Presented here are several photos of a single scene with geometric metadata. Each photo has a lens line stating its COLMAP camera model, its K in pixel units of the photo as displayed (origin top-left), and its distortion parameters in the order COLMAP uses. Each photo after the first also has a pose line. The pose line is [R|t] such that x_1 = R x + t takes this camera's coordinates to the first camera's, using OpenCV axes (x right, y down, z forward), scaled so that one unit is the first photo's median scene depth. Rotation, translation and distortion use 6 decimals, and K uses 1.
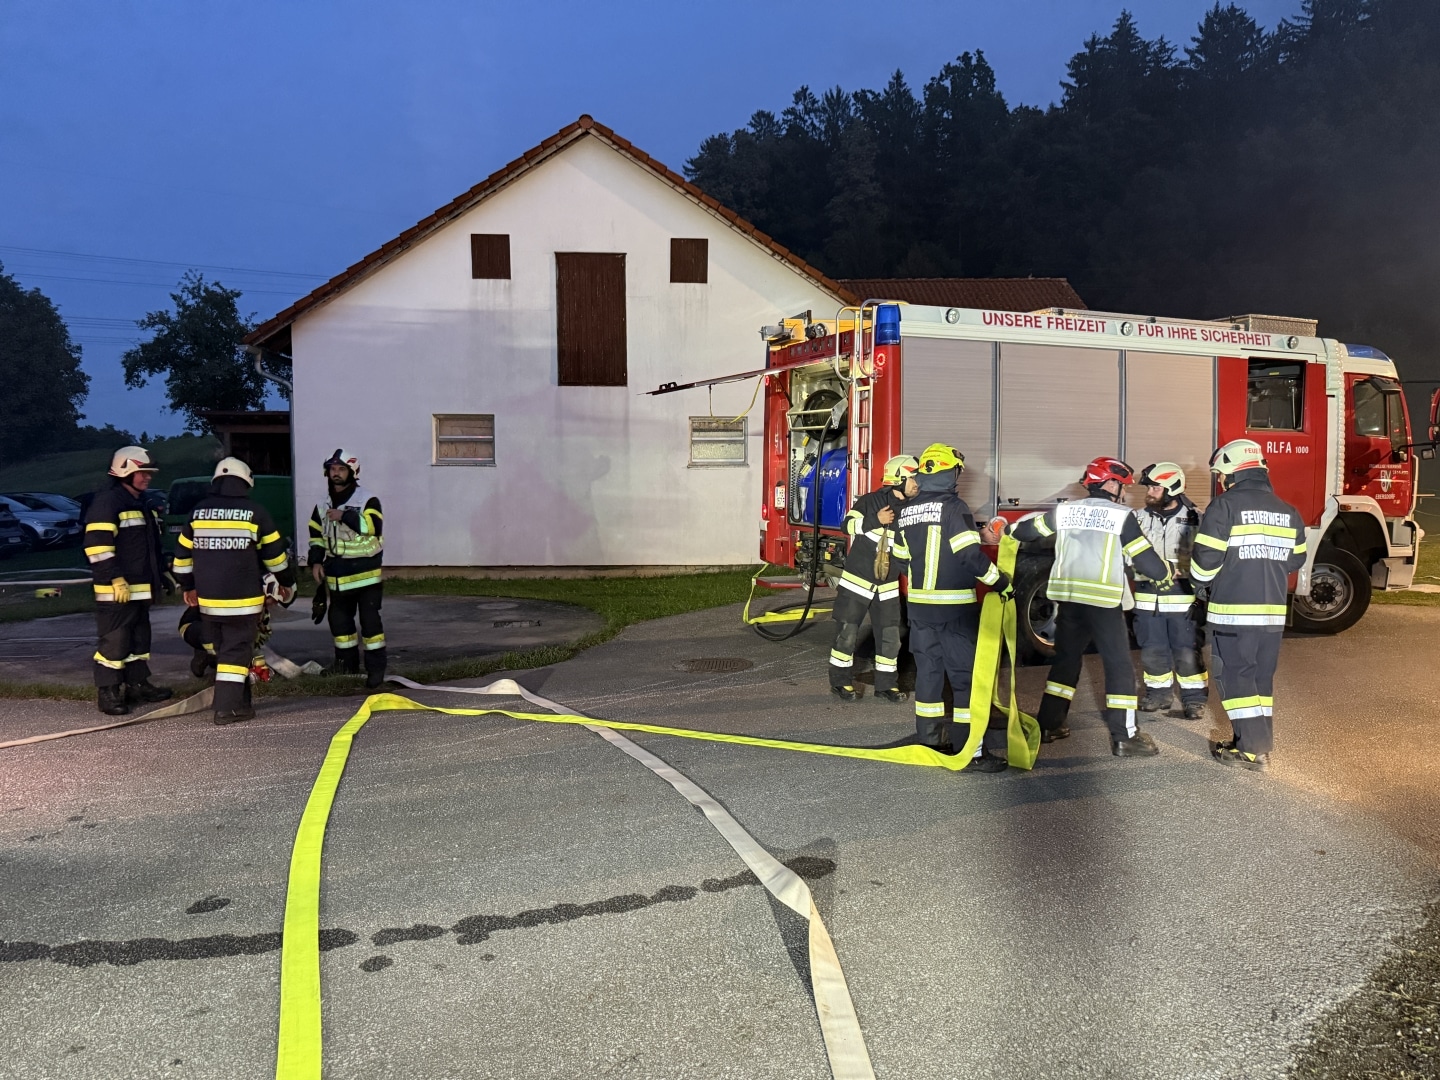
lens RADIAL K [[1020.7, 0, 720.9], [0, 1020.7, 554.1], [0, 0, 1]] dist [0.016641, -0.020622]
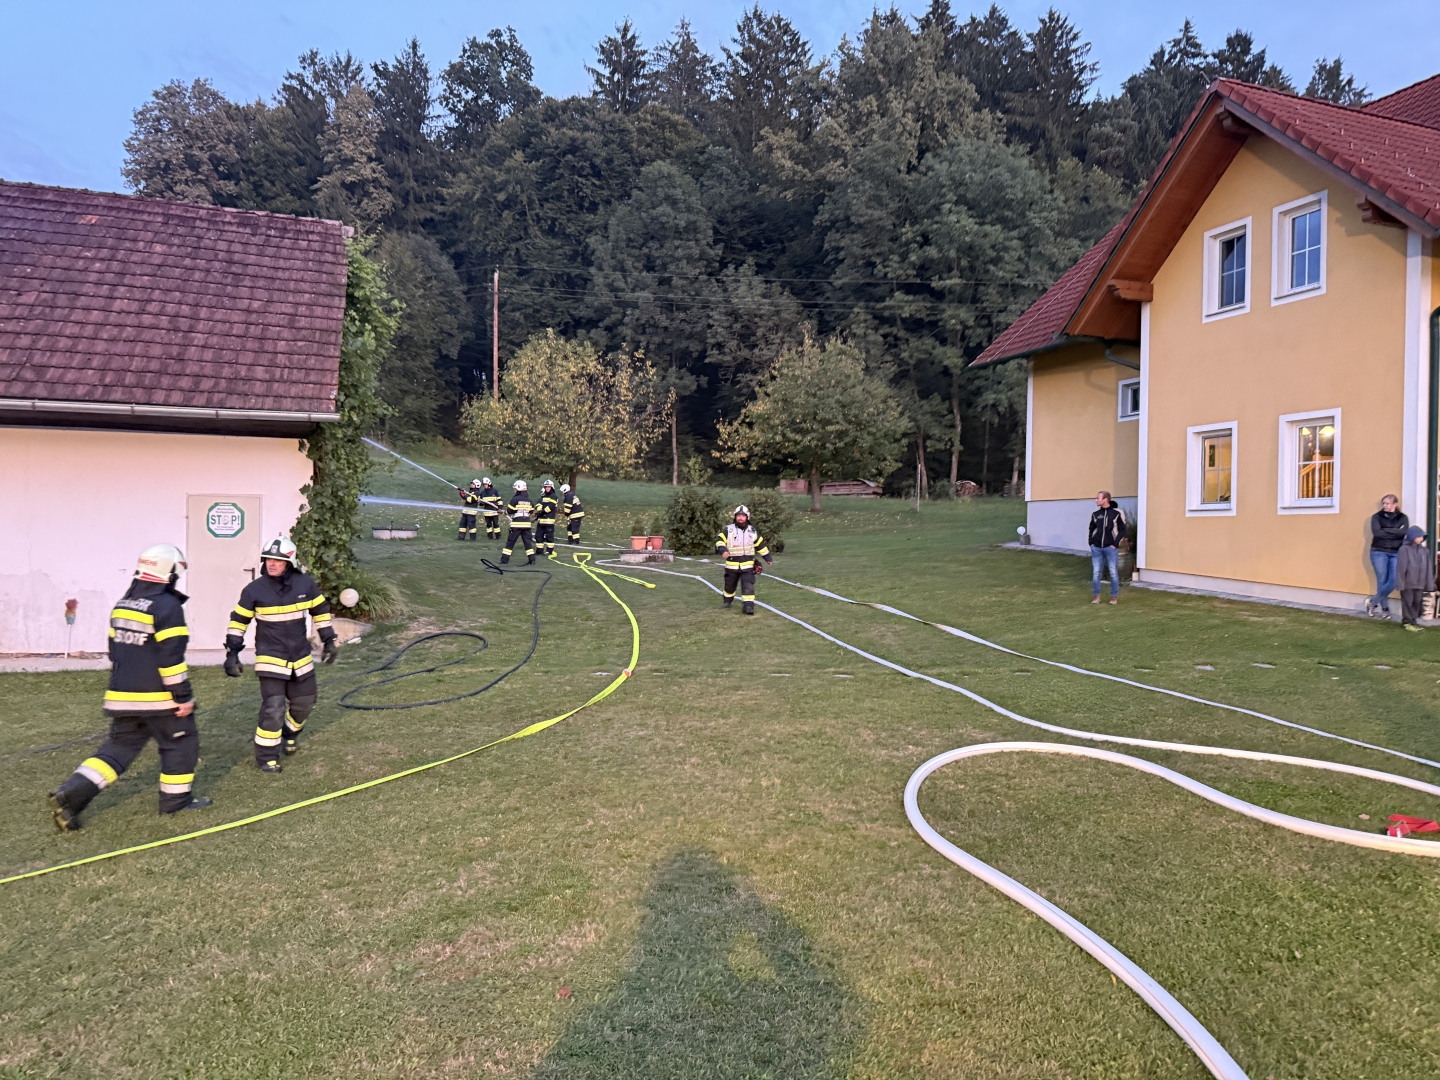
lens RADIAL K [[1021.6, 0, 710.6], [0, 1021.6, 539.5], [0, 0, 1]] dist [0.033258, -0.033770]
pose [[0.956695, 0.018489, 0.290505, 0.194108], [-0.000014, 0.997984, -0.063470, -0.018834], [-0.291093, 0.060717, 0.954766, 0.188763]]
